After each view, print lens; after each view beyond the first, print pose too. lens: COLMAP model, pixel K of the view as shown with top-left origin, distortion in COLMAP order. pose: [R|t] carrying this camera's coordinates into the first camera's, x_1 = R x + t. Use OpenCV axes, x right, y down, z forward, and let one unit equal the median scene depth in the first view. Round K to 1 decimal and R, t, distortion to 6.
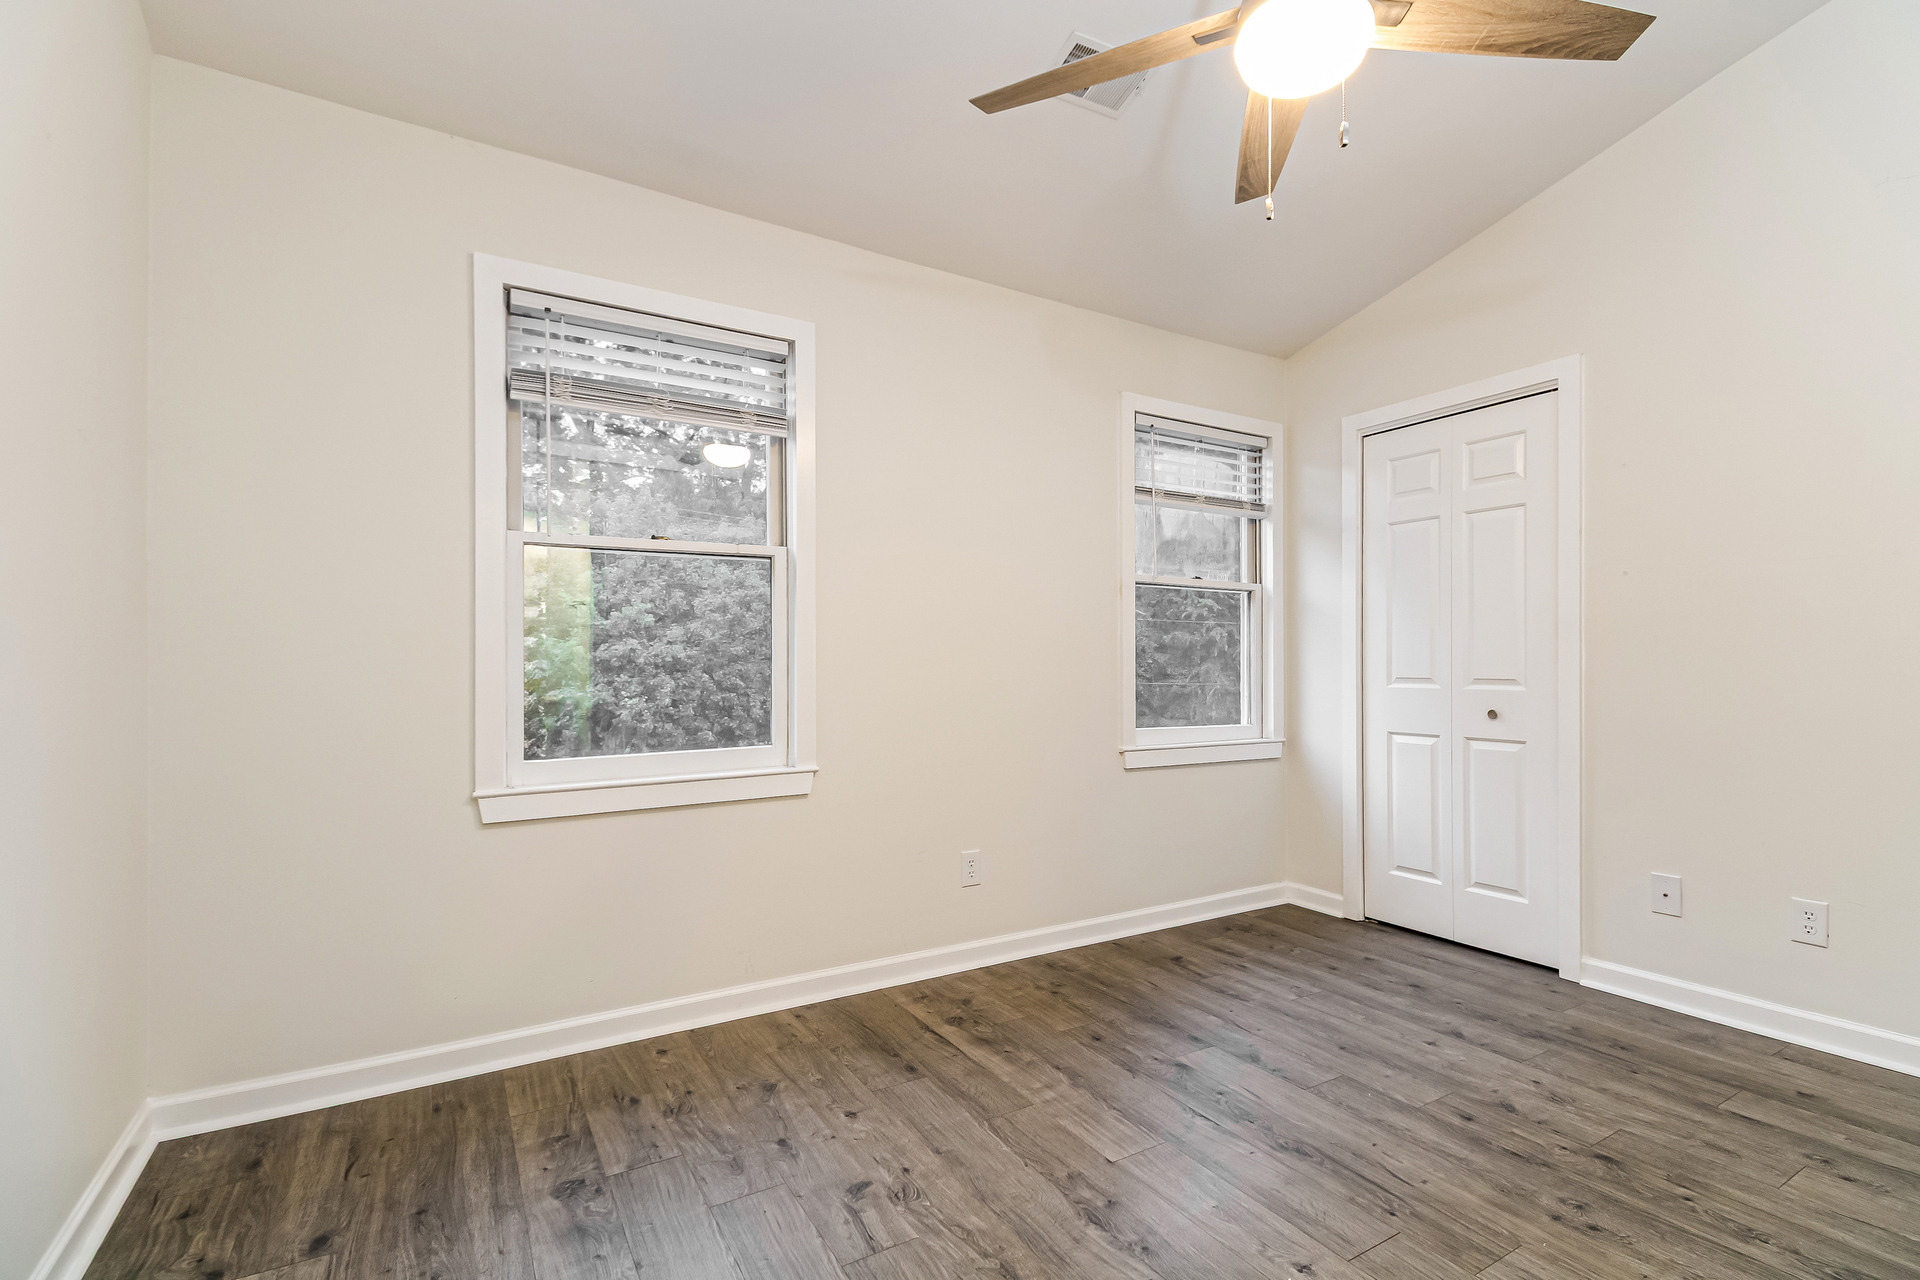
lens RADIAL K [[903.6, 0, 1014.7], [0, 903.6, 665.0], [0, 0, 1]] dist [0.028642, -0.019426]
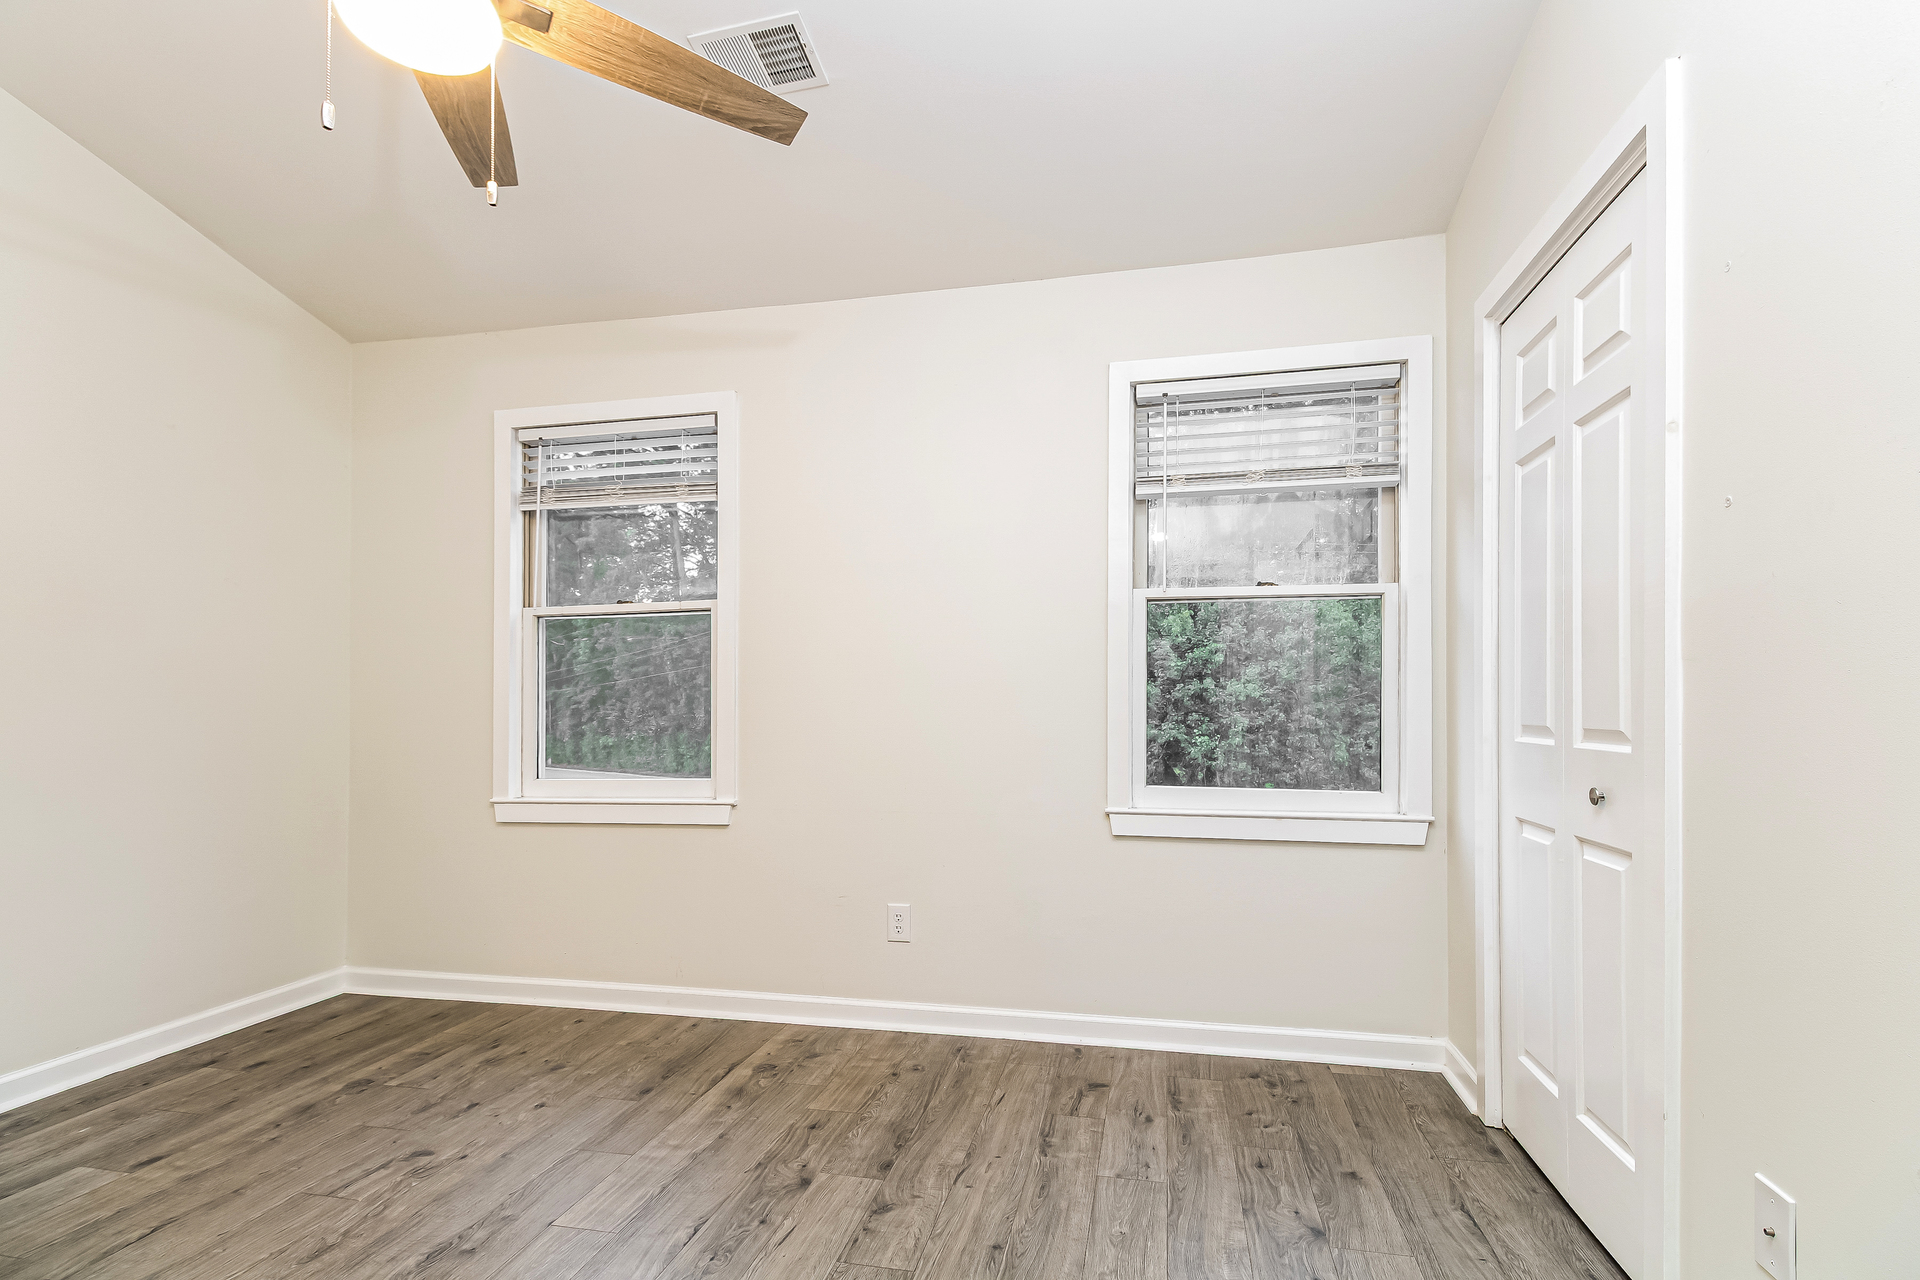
lens RADIAL K [[925.2, 0, 971.4], [0, 925.2, 698.5], [0, 0, 1]] dist [0.031465, -0.025273]
pose [[0.707460, -0.007560, -0.706713, 0.741951], [0.003891, 0.999969, -0.006802, -0.000868], [0.706743, 0.002062, 0.707467, 0.405889]]
